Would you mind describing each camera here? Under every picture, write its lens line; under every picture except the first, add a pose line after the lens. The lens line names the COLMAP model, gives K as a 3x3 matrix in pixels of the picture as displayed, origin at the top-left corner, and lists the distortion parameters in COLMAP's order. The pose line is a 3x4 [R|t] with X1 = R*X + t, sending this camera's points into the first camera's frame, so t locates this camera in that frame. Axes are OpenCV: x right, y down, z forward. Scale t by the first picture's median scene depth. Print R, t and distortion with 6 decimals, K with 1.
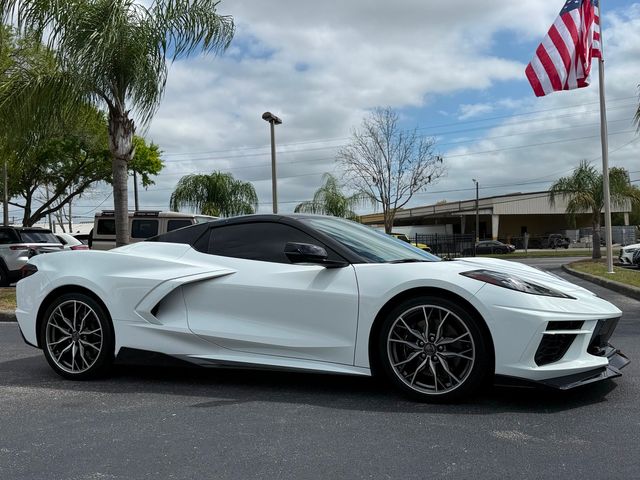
lens RADIAL K [[684.4, 0, 313.2], [0, 684.4, 242.2], [0, 0, 1]] dist [0.197711, -0.382206]
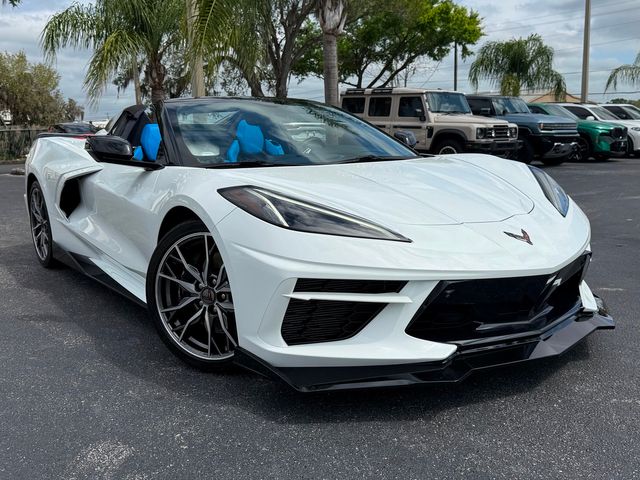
lens RADIAL K [[647.6, 0, 313.8], [0, 647.6, 248.6], [0, 0, 1]] dist [0.142566, -0.297692]
pose [[0.851750, 0.095984, -0.515082, 0.480878], [0.009058, 0.980232, 0.197642, -0.016491], [0.523871, -0.173007, 0.834043, 0.413761]]
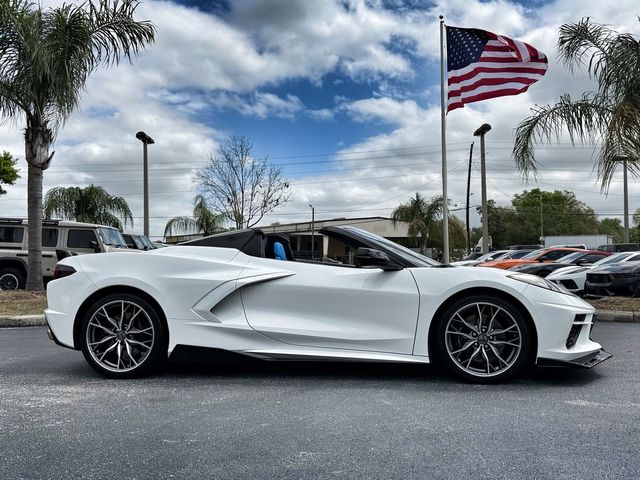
lens RADIAL K [[612.4, 0, 325.5], [0, 612.4, 238.6], [0, 0, 1]] dist [0.134502, -0.246336]
pose [[0.955407, 0.029615, 0.293803, -0.330124], [-0.019990, 0.999162, -0.035708, 0.018850], [-0.294615, 0.028242, 0.955199, 0.035107]]
